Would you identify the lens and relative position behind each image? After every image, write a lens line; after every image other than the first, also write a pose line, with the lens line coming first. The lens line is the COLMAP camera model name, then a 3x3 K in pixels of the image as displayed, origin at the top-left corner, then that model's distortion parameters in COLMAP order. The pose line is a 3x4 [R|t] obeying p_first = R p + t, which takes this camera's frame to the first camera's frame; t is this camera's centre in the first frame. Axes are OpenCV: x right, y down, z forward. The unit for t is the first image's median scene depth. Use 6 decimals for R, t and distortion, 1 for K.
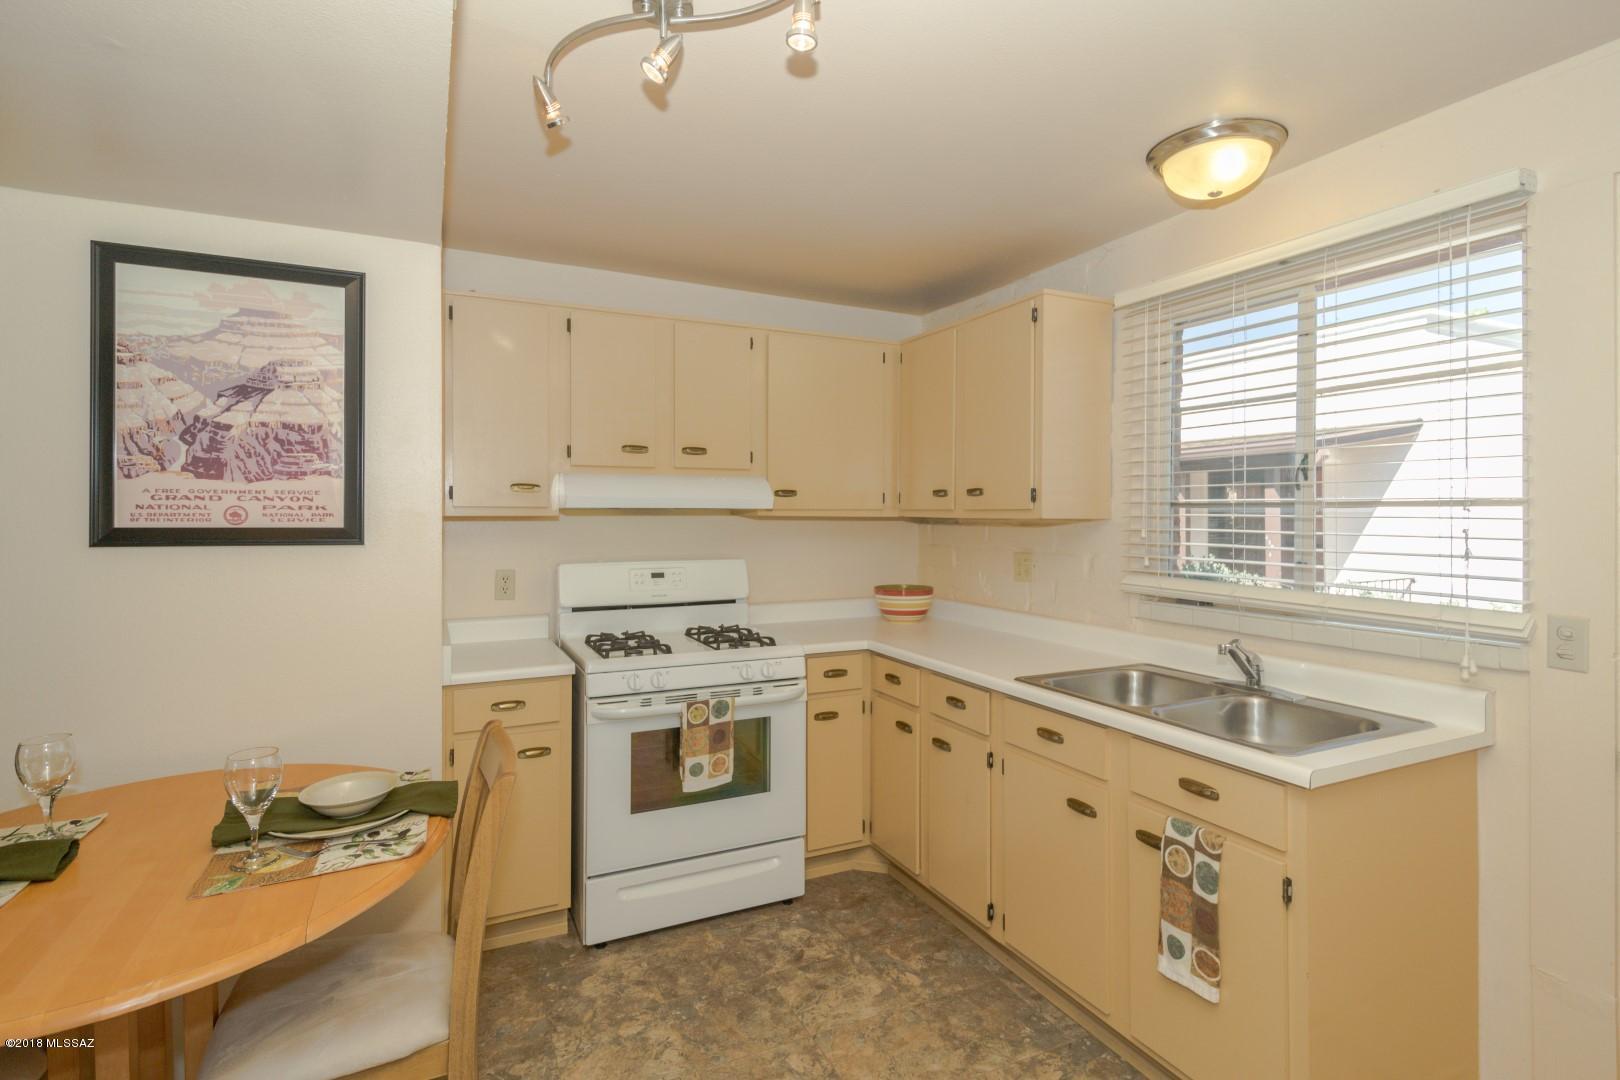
lens RADIAL K [[804.6, 0, 829.7], [0, 804.6, 513.0], [0, 0, 1]] dist [0.012628, -0.004324]
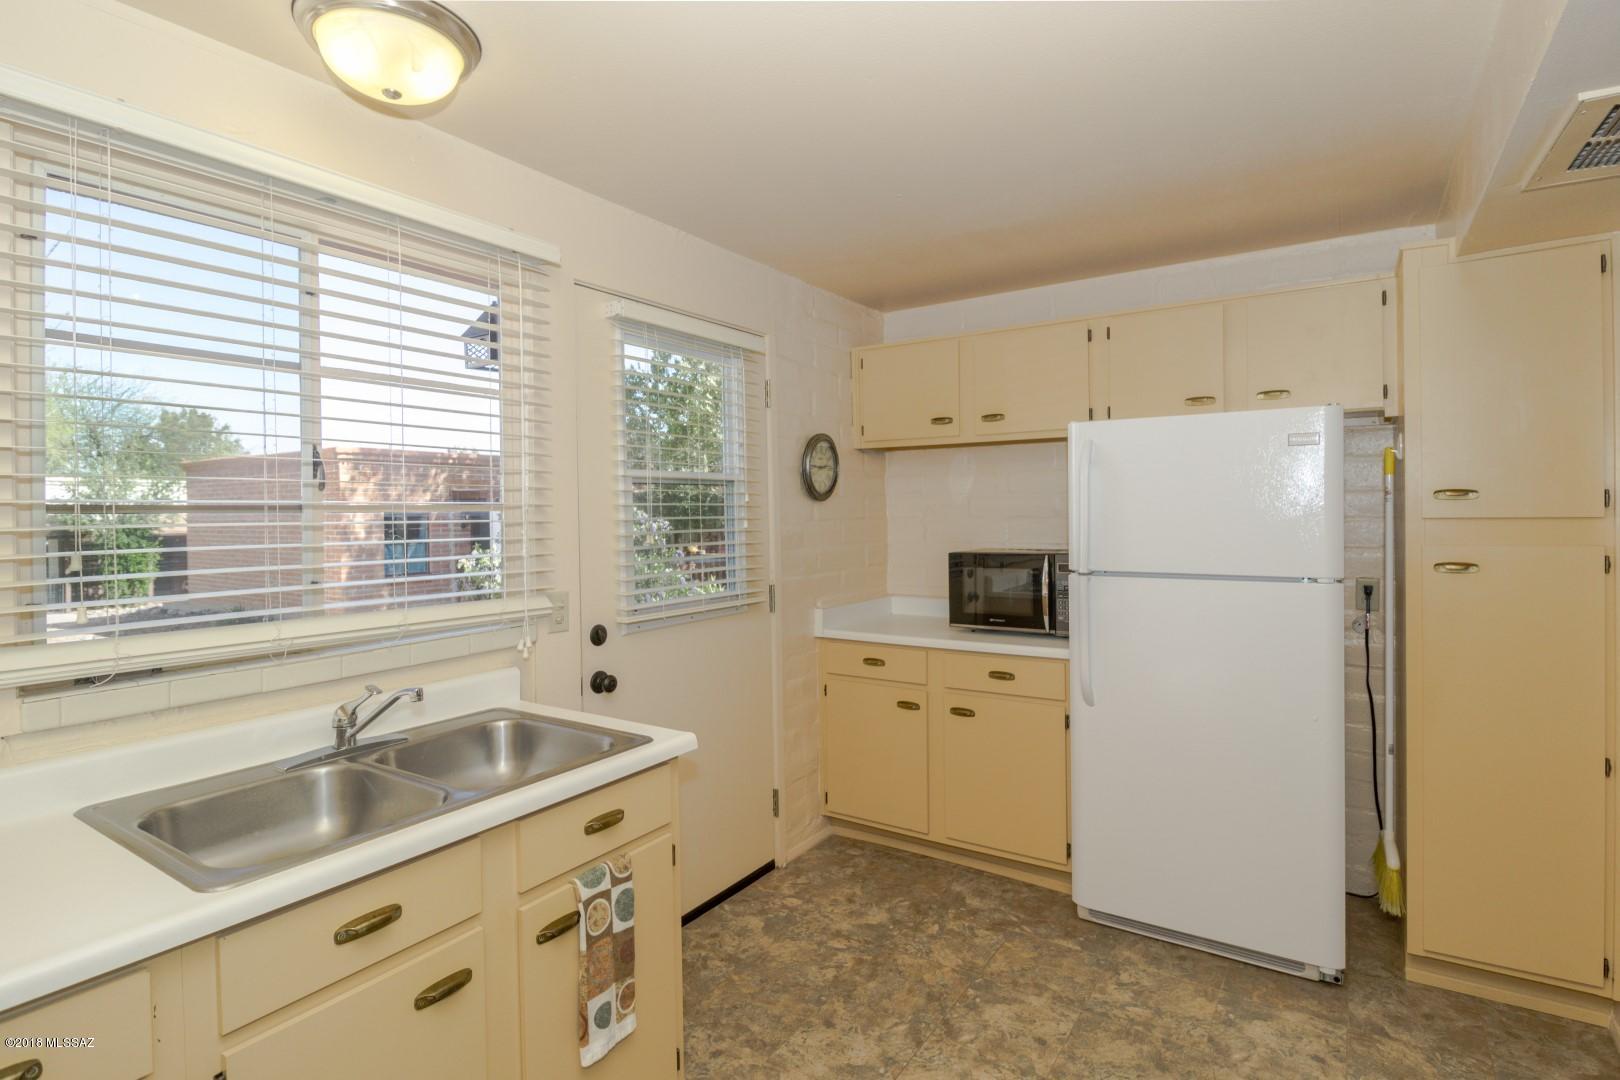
lens RADIAL K [[804.6, 0, 826.1], [0, 804.6, 516.1], [0, 0, 1]] dist [0.012628, -0.004324]
pose [[-0.505786, -0.007964, 0.862622, -0.369133], [0.006370, 0.999896, 0.012966, -0.010514], [-0.862635, 0.012053, -0.505683, 1.020426]]
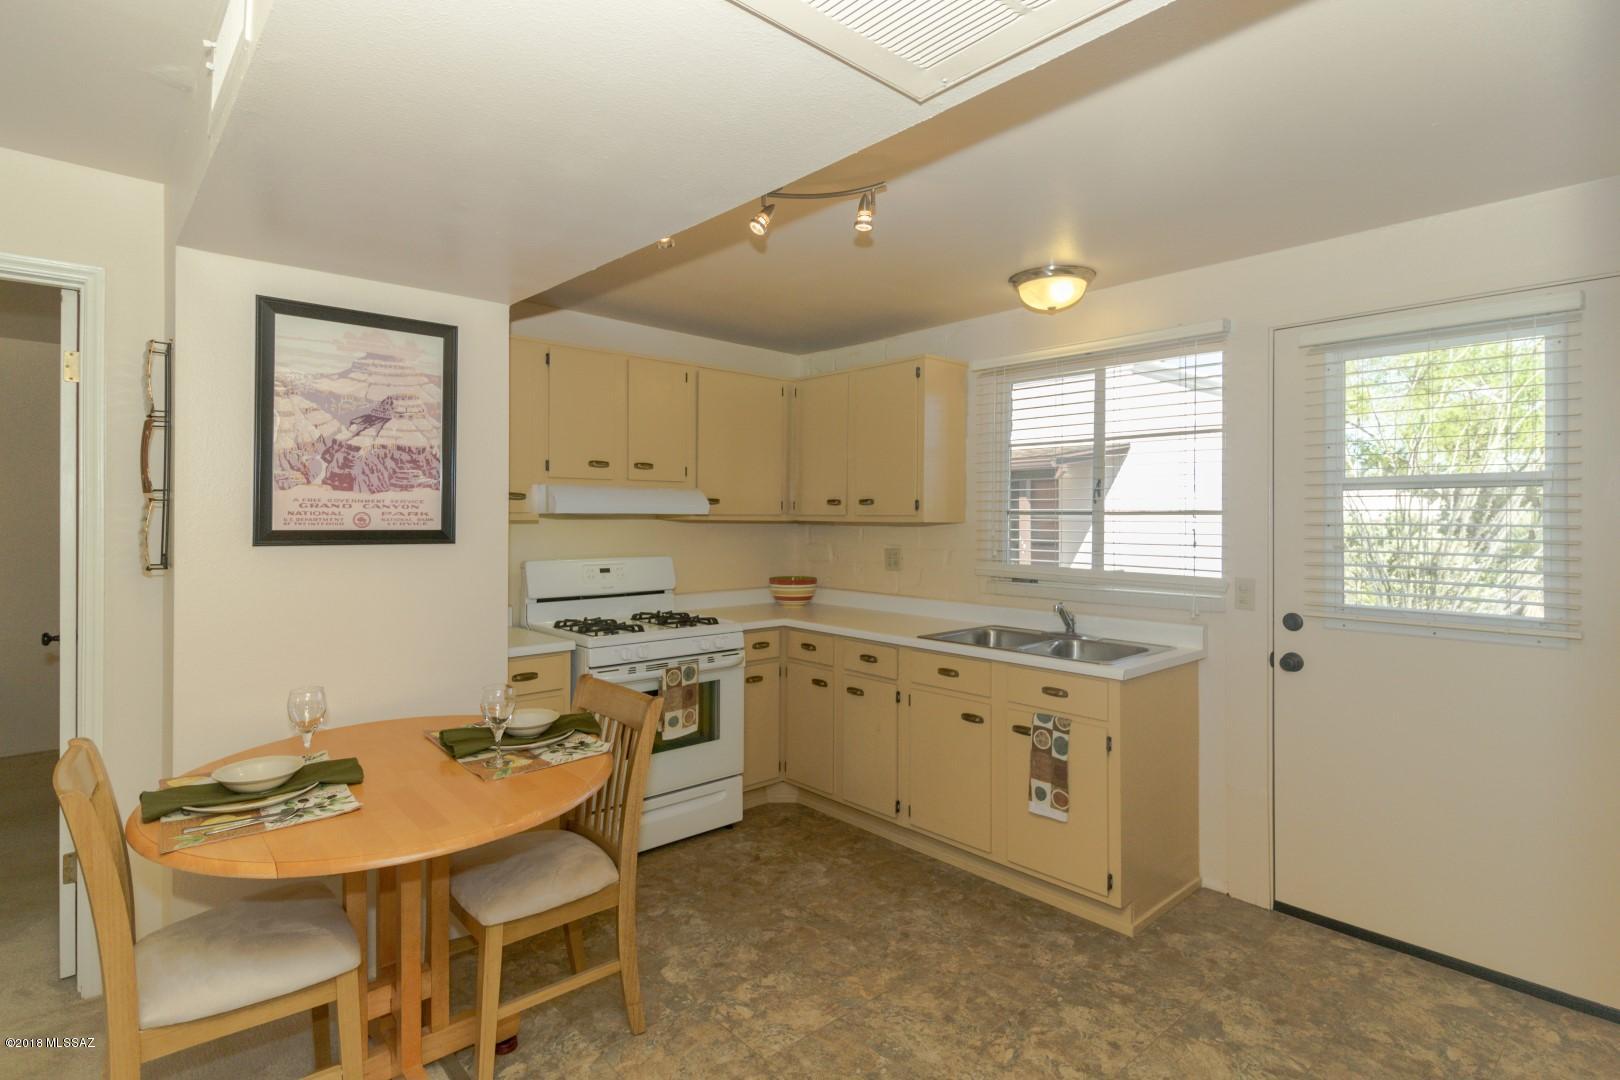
lens RADIAL K [[804.6, 0, 820.9], [0, 804.6, 519.6], [0, 0, 1]] dist [0.012628, -0.004324]
pose [[0.961281, 0.000526, 0.275570, -0.348678], [-0.001586, 0.999992, 0.003622, -0.003064], [-0.275565, -0.003919, 0.961274, -0.327962]]
